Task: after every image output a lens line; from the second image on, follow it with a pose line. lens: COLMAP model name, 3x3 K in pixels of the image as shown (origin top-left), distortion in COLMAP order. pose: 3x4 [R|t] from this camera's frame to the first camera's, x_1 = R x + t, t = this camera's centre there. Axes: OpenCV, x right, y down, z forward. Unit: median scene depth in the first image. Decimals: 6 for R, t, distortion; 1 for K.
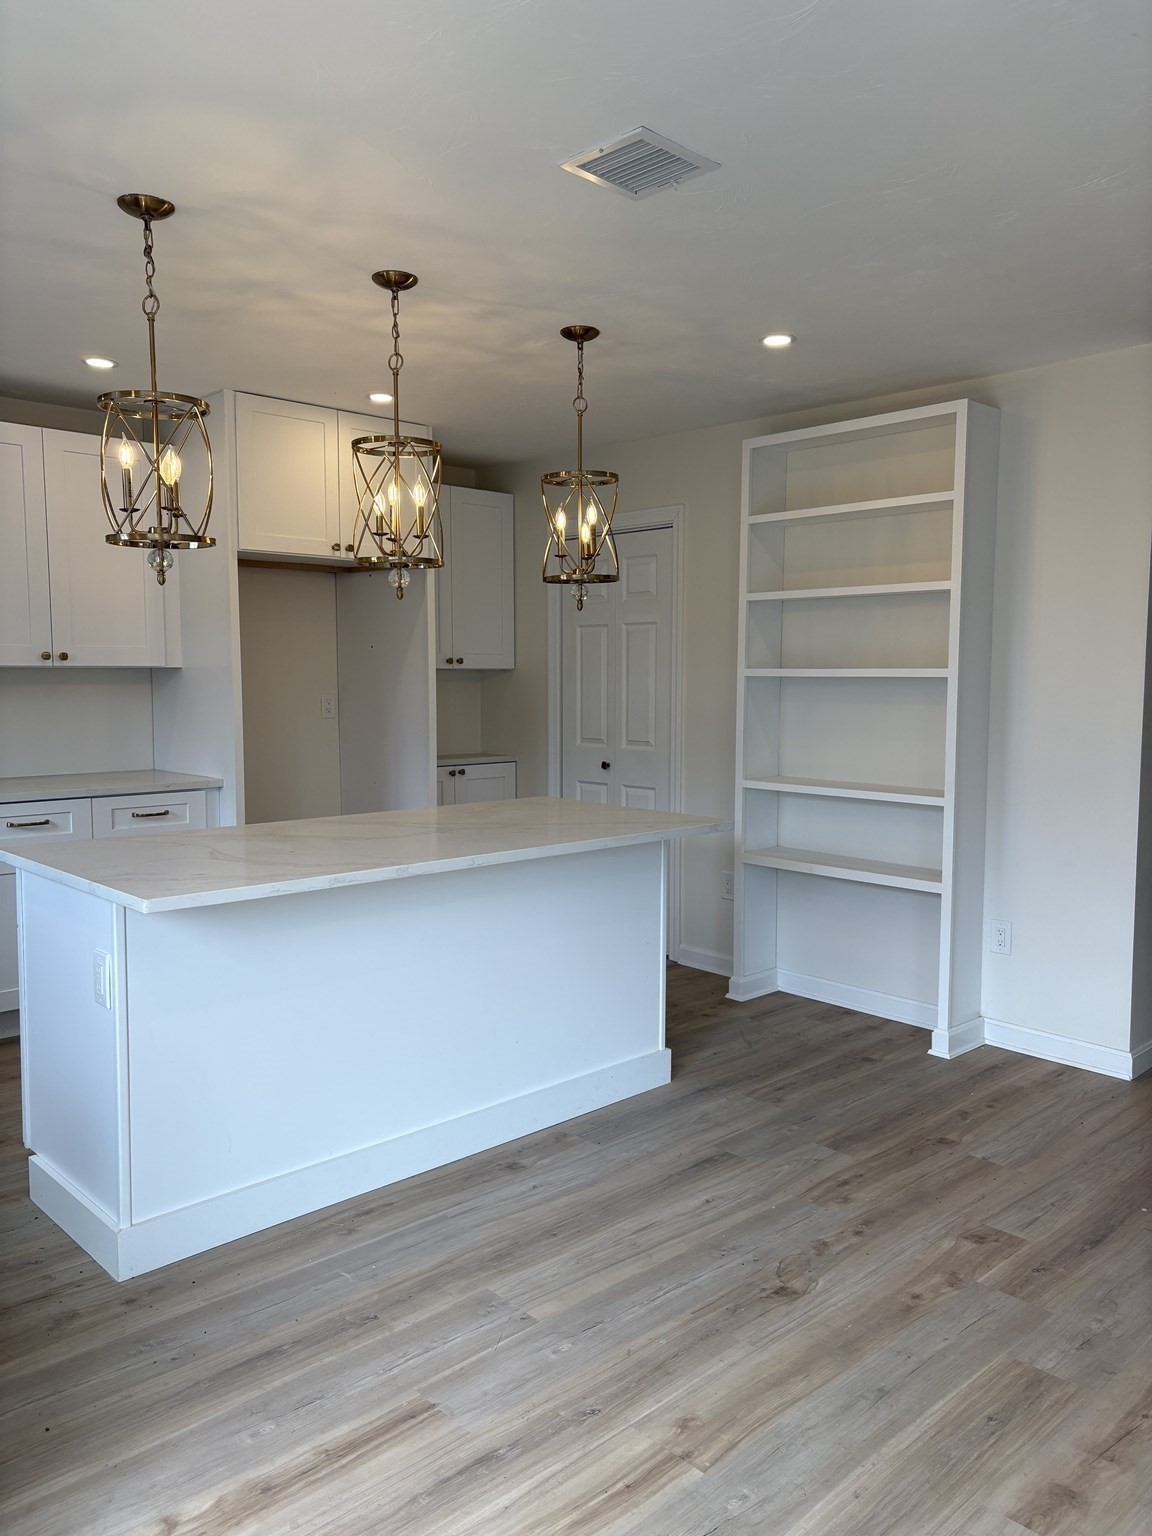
lens RADIAL K [[1157.3, 0, 576.0], [0, 1157.3, 768.0], [0, 0, 1]] dist [0.043553, -0.001780]
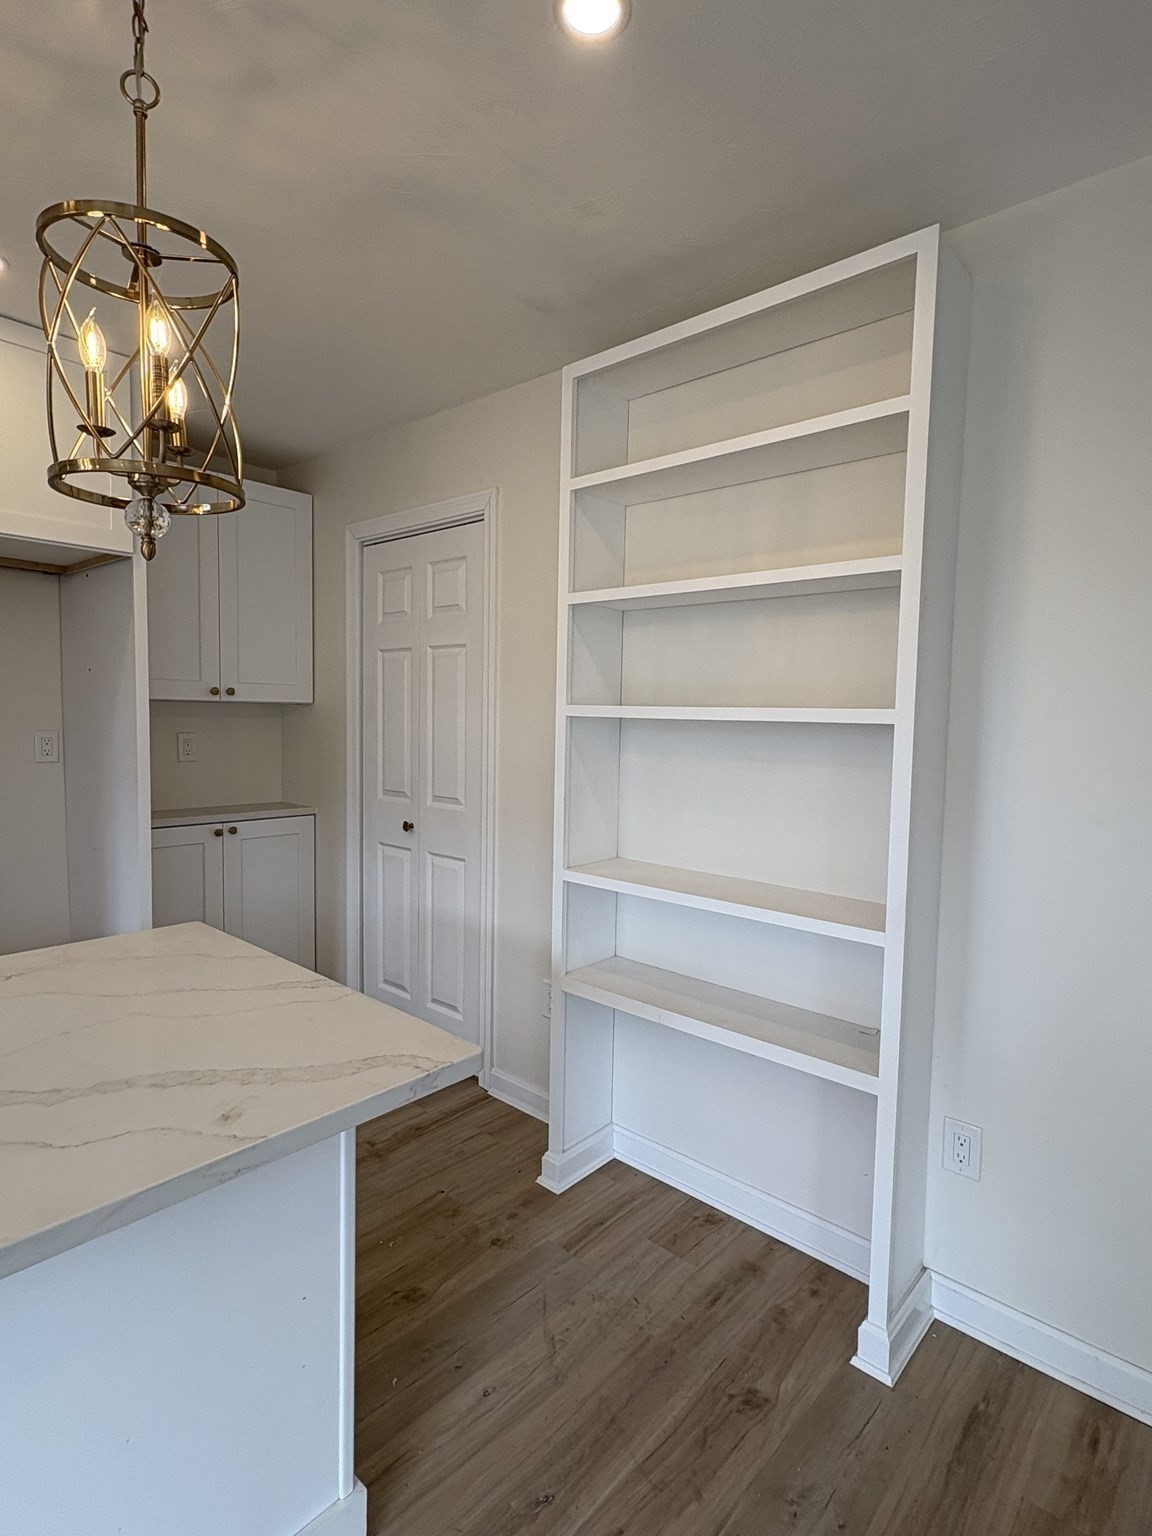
lens RADIAL K [[794.7, 0, 576.0], [0, 794.7, 768.0], [0, 0, 1]] dist [-0.007169, 0.005711]
pose [[0.996171, 0.011024, 0.086725, 0.111795], [-0.009717, 0.999833, -0.015481, -0.041997], [-0.086881, 0.014579, 0.996112, 0.539981]]
